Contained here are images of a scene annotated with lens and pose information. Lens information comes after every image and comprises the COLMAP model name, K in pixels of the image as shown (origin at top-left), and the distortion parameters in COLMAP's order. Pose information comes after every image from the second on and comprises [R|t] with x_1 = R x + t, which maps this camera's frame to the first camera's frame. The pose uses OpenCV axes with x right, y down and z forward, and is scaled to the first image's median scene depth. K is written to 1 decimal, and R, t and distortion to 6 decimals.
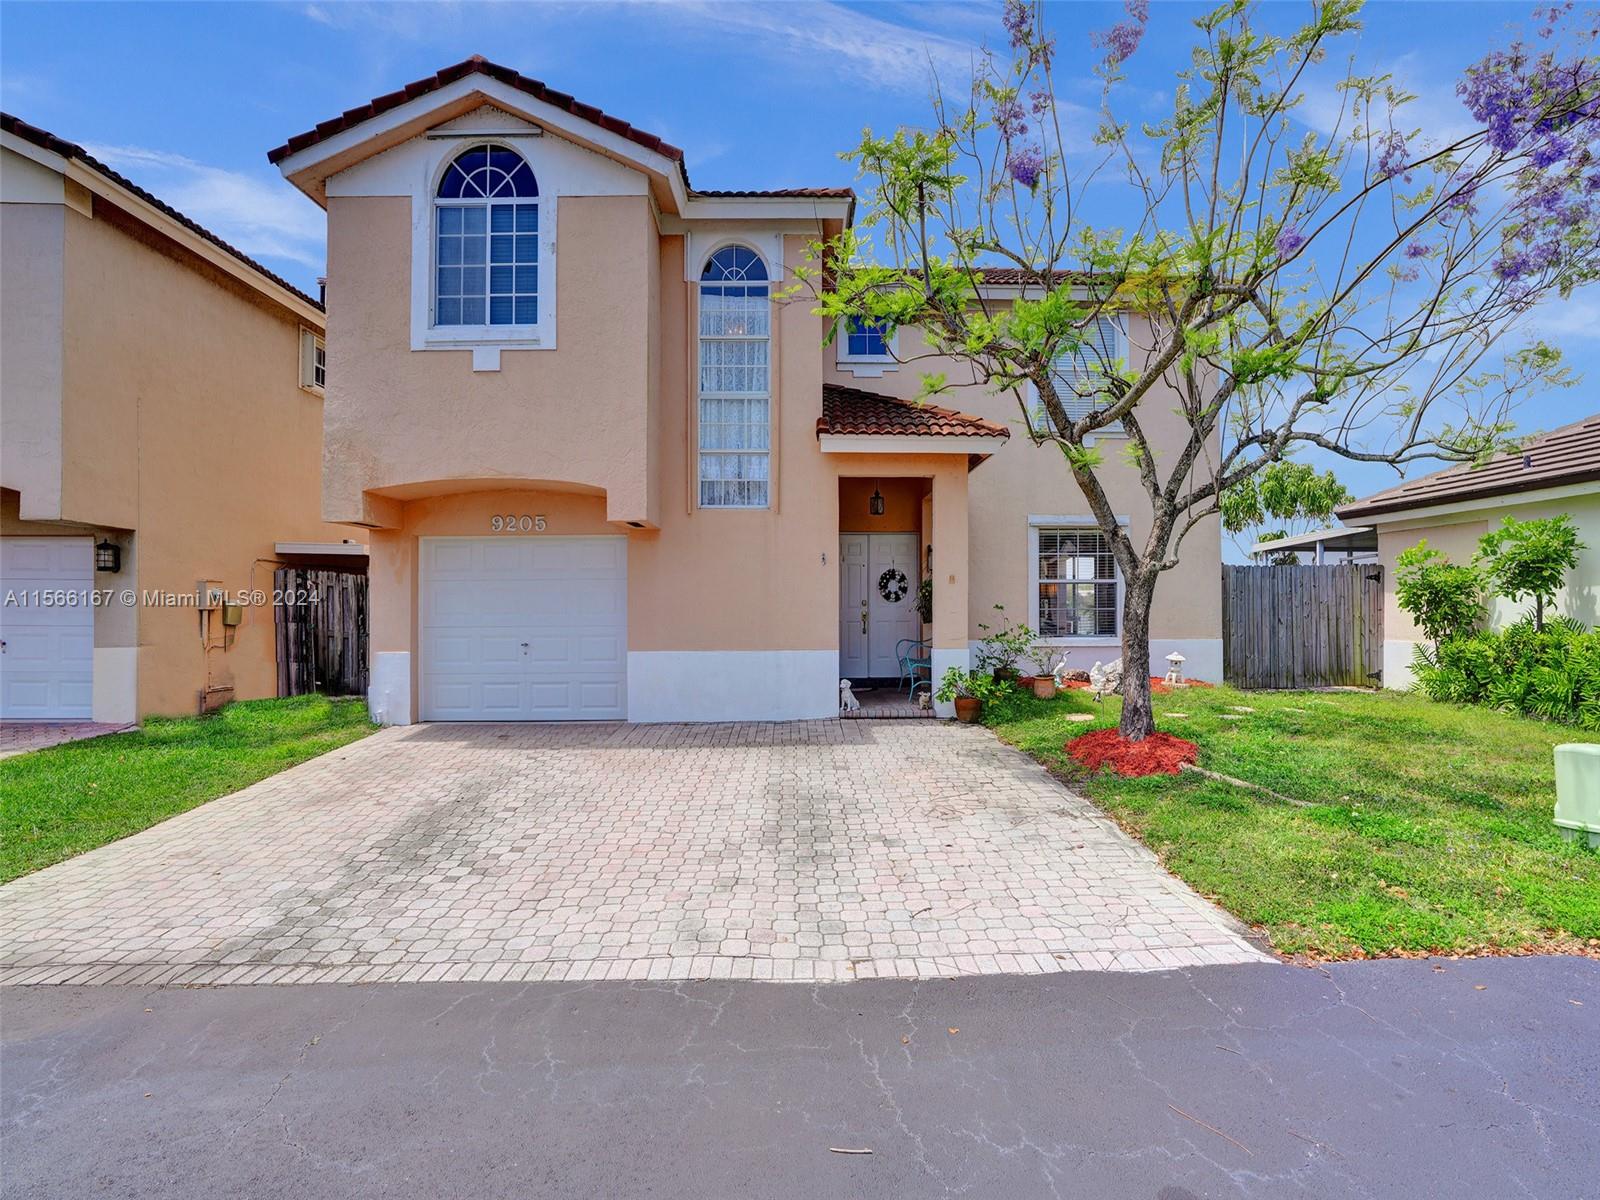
lens RADIAL K [[746.2, 0, 805.4], [0, 746.2, 593.2], [0, 0, 1]] dist [-0.069596, 0.029910]
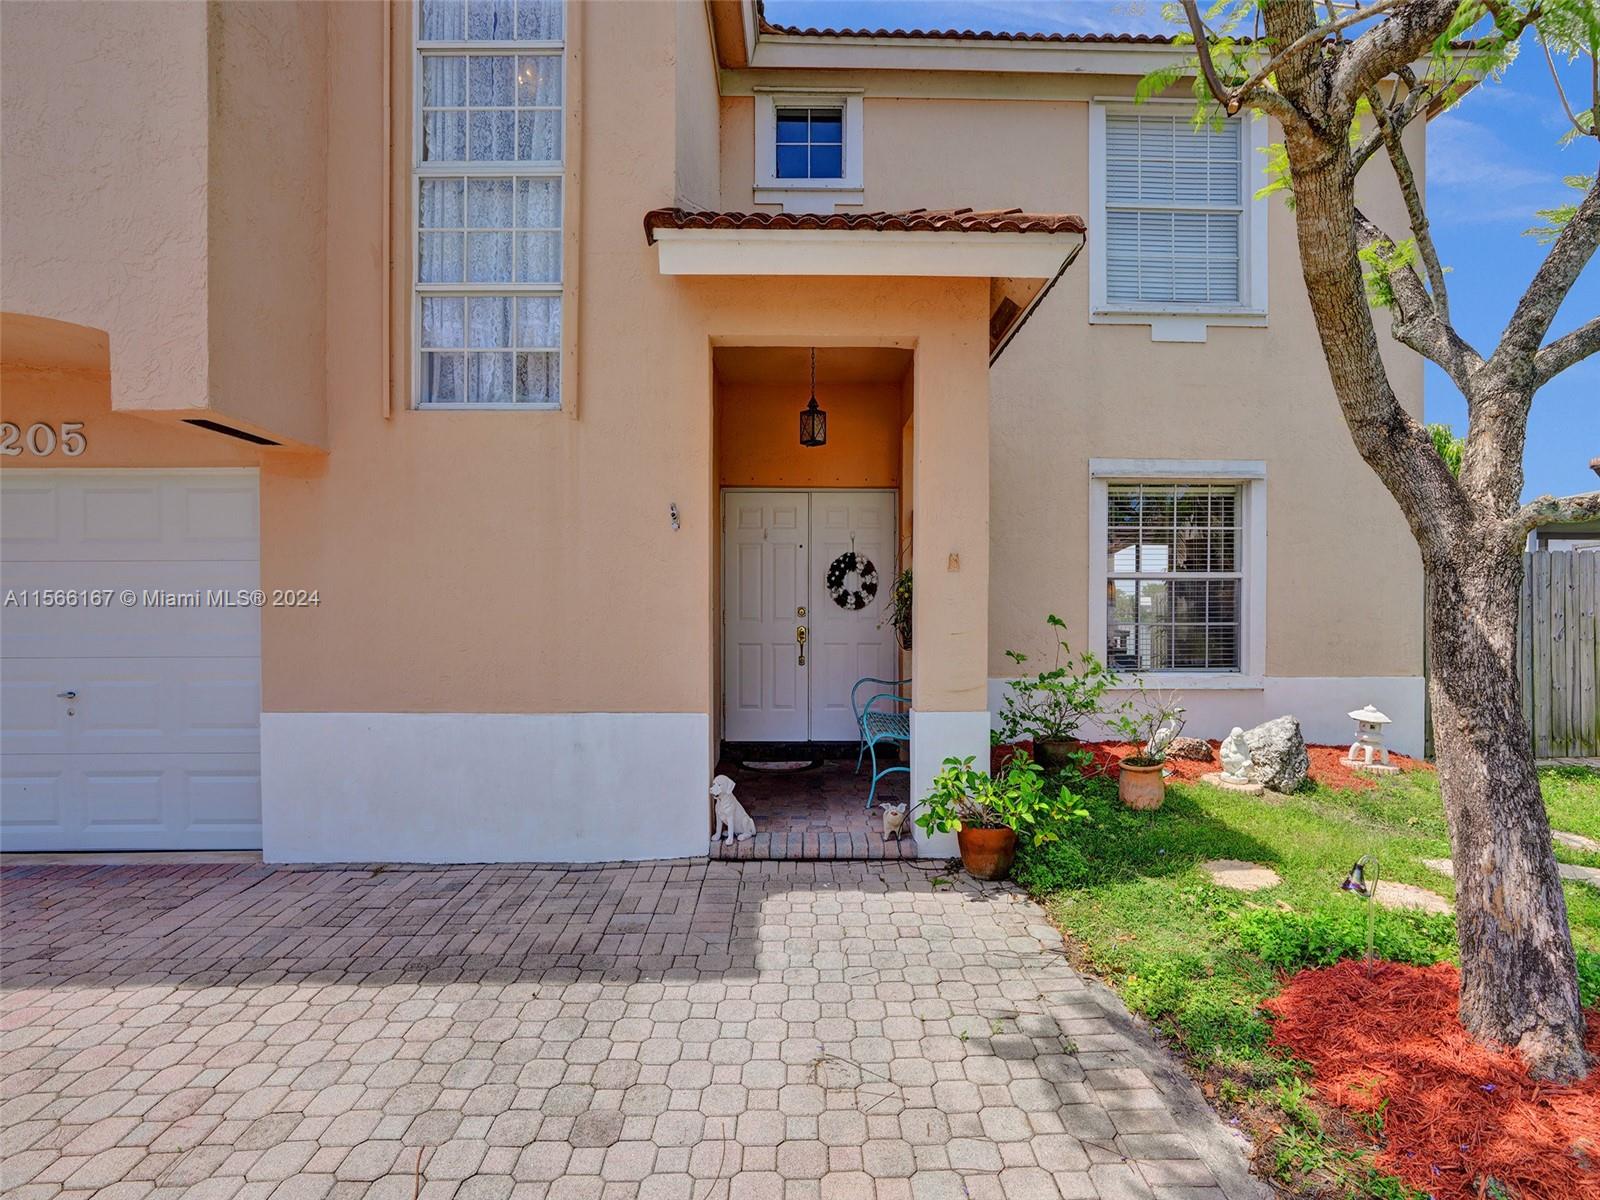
lens RADIAL K [[772.6, 0, 803.7], [0, 772.6, 600.5], [0, 0, 1]] dist [-0.049669, 0.027579]
pose [[0.999978, 0.005460, -0.003632, 0.107185], [-0.005457, 0.999985, 0.001013, 0.005546], [0.003638, -0.000993, 0.999993, 0.527861]]
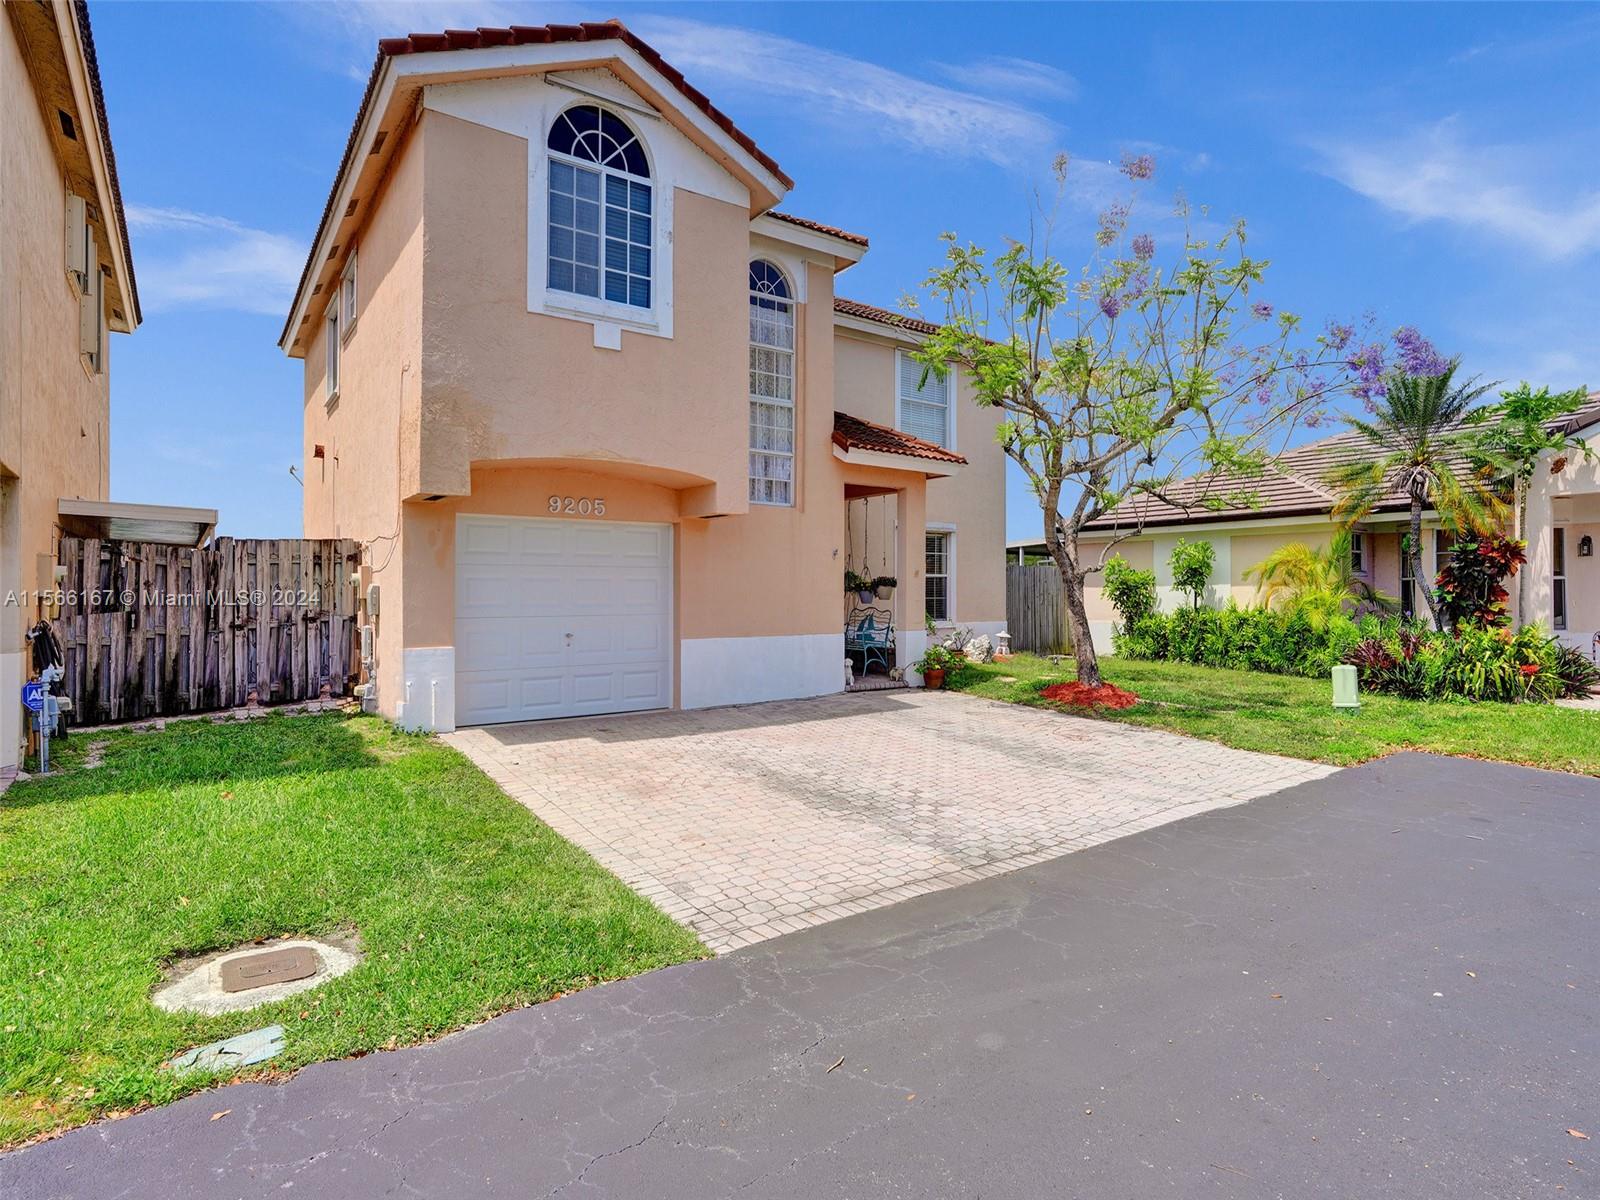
lens RADIAL K [[838.3, 0, 787.3], [0, 838.3, 567.4], [0, 0, 1]] dist [-0.028660, 0.000271]
pose [[0.834734, 0.022826, 0.550180, -0.748562], [-0.013758, 0.999693, -0.020603, 0.001904], [-0.550481, 0.009628, 0.834792, -0.035035]]
